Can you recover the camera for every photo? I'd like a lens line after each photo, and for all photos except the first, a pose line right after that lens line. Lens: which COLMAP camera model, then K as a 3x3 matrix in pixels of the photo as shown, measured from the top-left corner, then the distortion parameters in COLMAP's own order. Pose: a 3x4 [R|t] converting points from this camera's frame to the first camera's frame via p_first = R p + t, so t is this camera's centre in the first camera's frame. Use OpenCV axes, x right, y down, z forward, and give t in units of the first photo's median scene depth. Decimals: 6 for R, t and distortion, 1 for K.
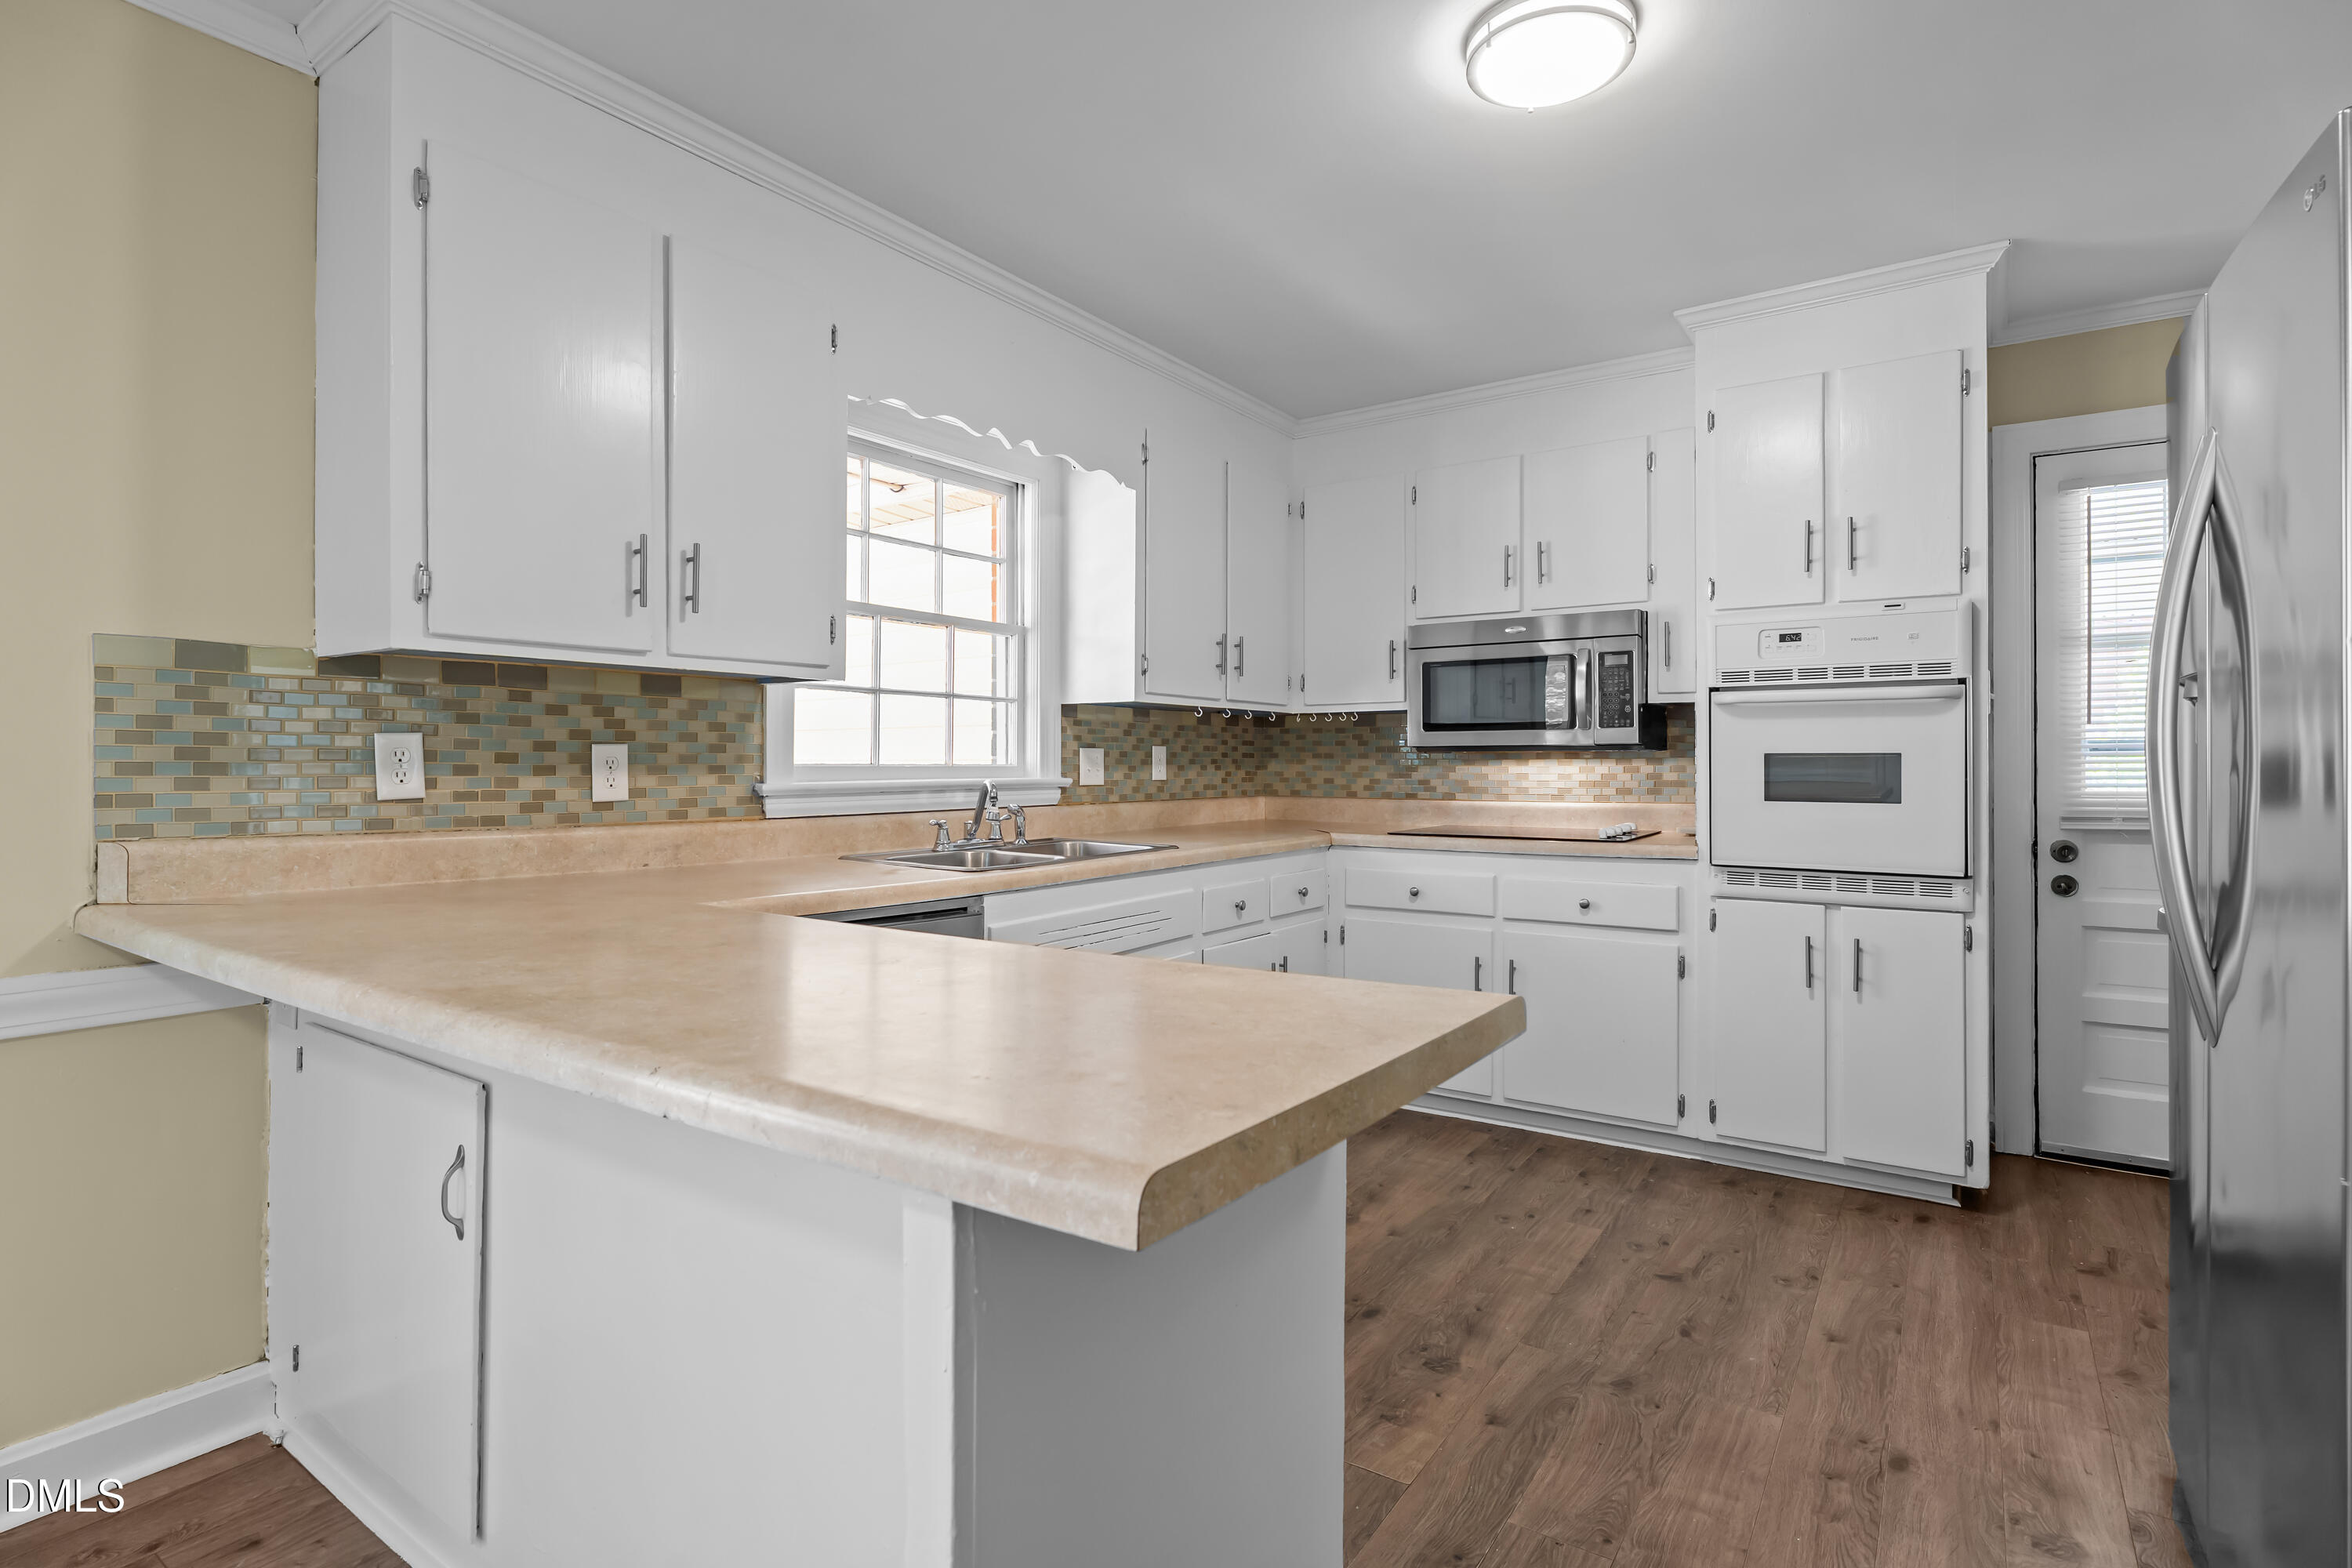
lens RADIAL K [[1159.9, 0, 1176.0], [0, 1159.9, 756.4], [0, 0, 1]] dist [0.002115, 0.000380]
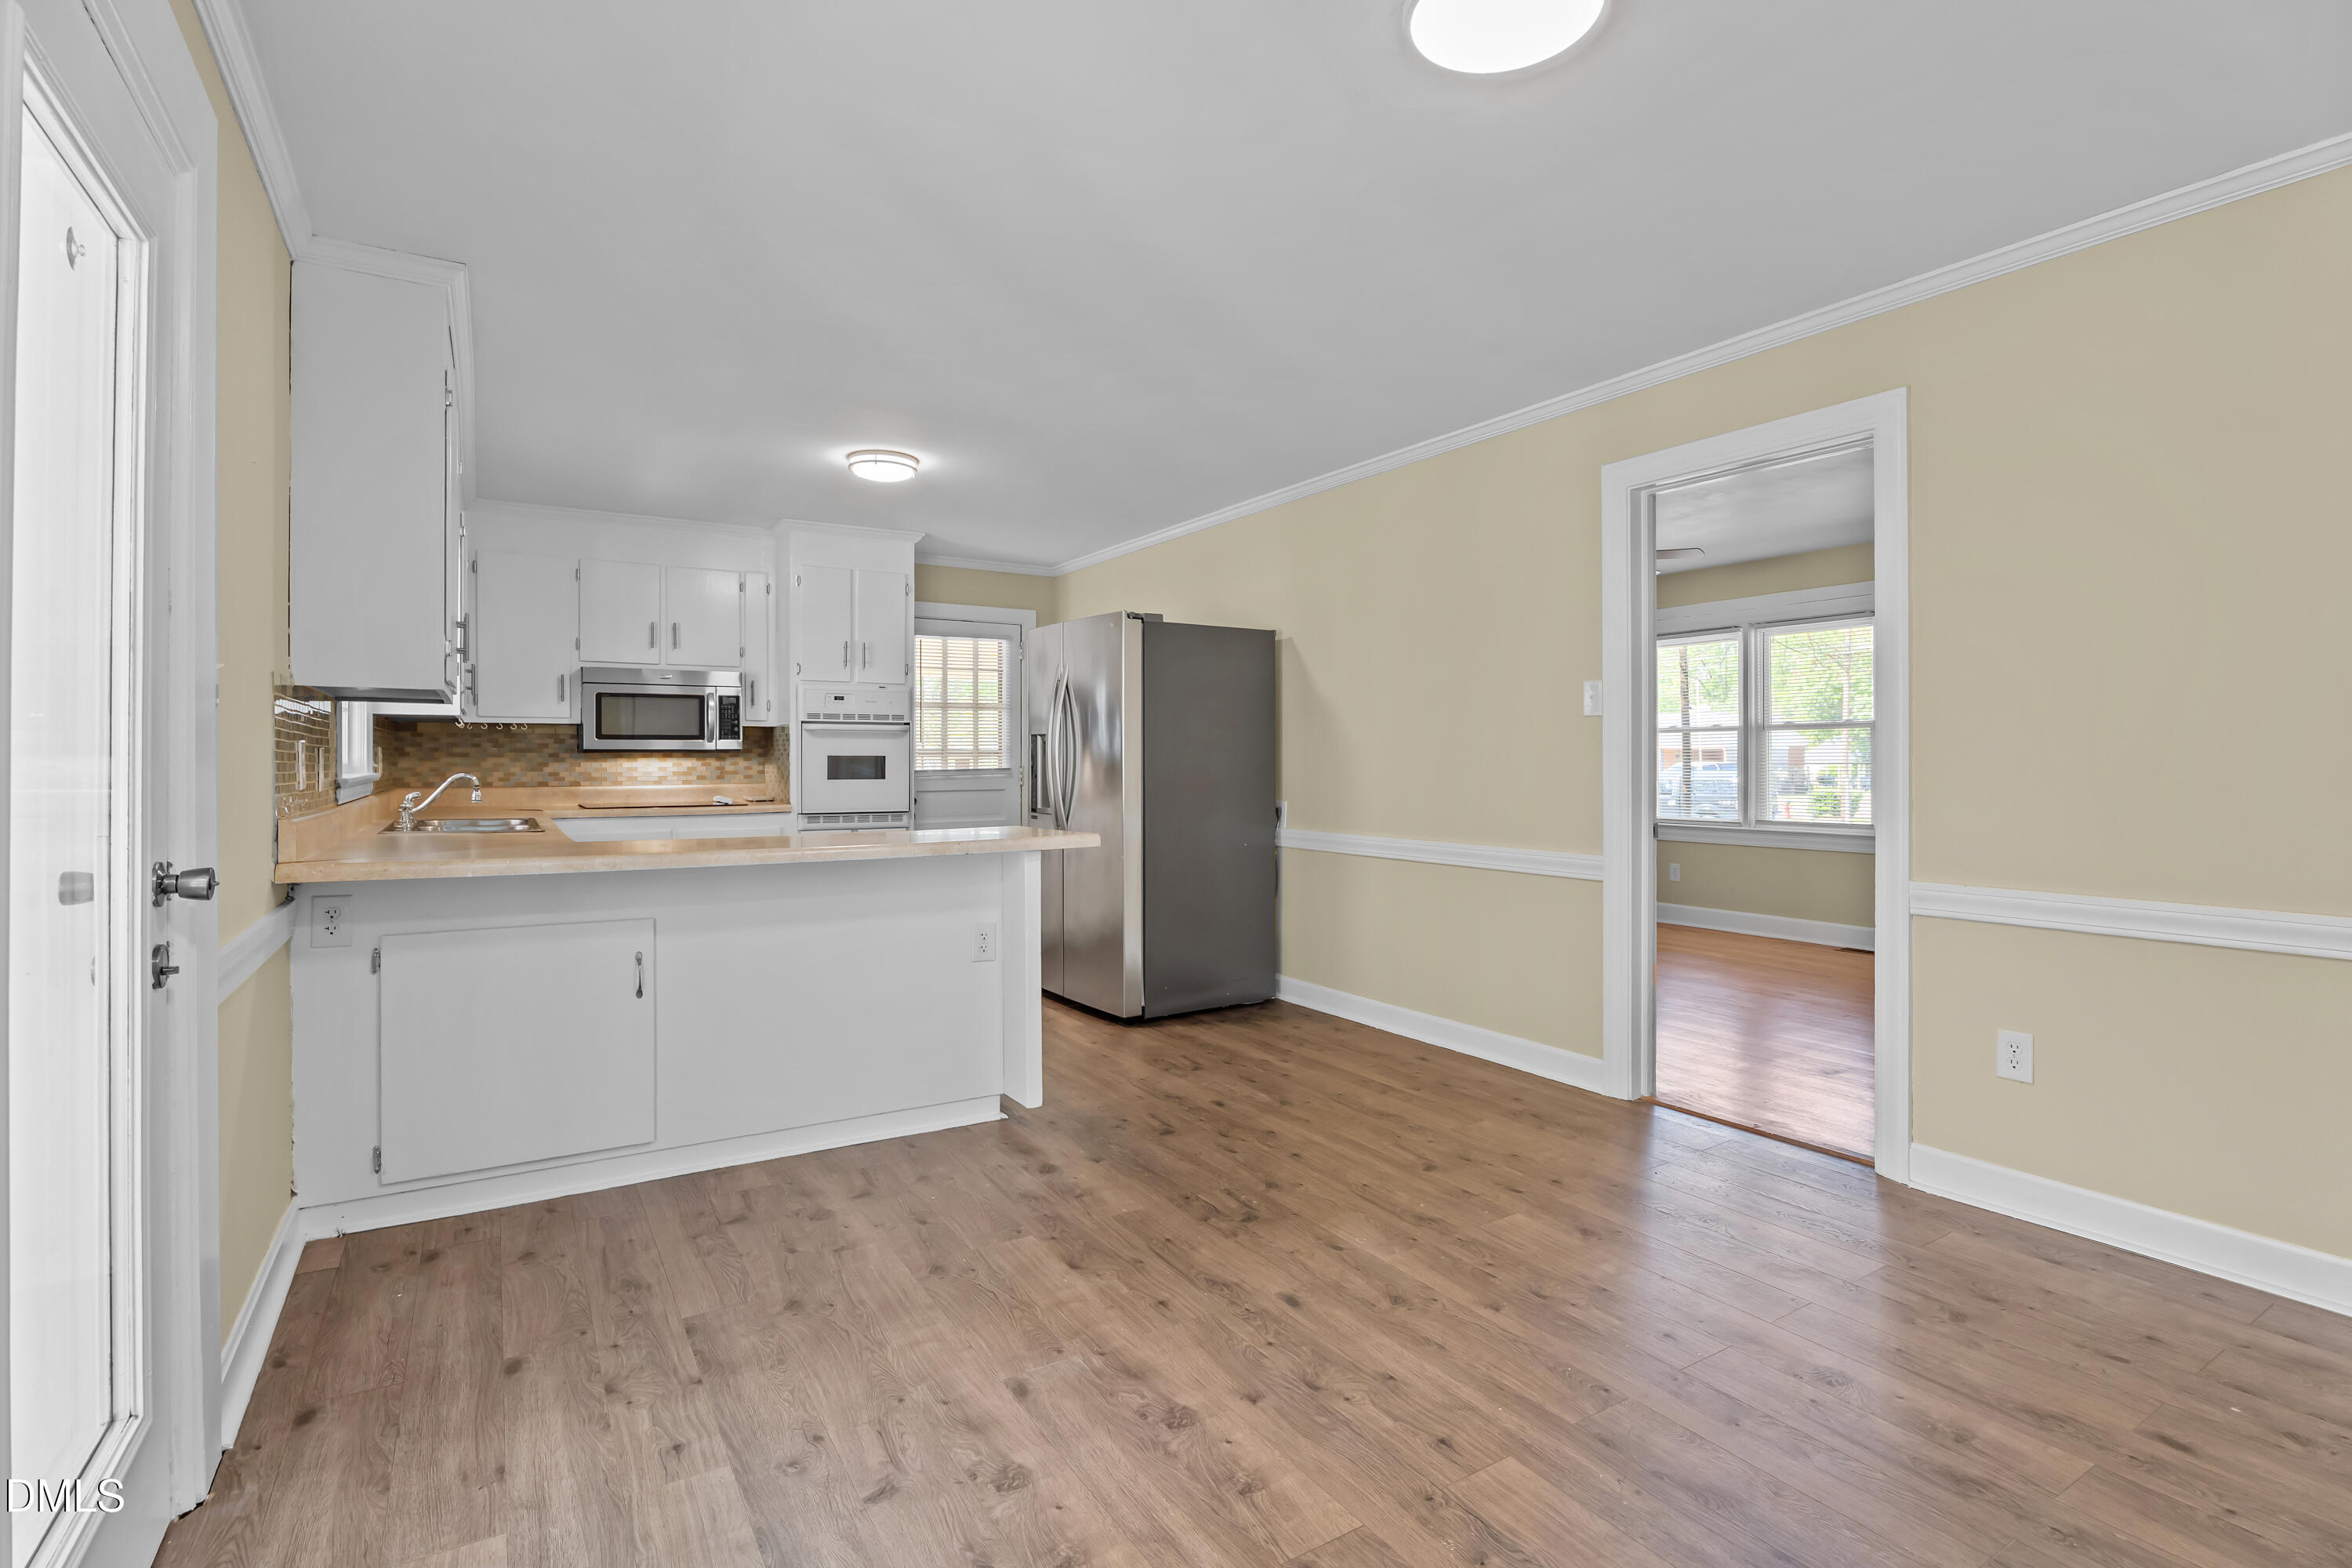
lens RADIAL K [[1117.8, 0, 1175.7], [0, 1117.8, 754.2], [0, 0, 1]] dist [-0.012301, 0.000247]
pose [[0.400822, 0.003117, 0.916151, -1.015512], [-0.005331, 0.999985, -0.001070, -0.006185], [-0.916141, -0.004455, 0.400832, -0.315135]]
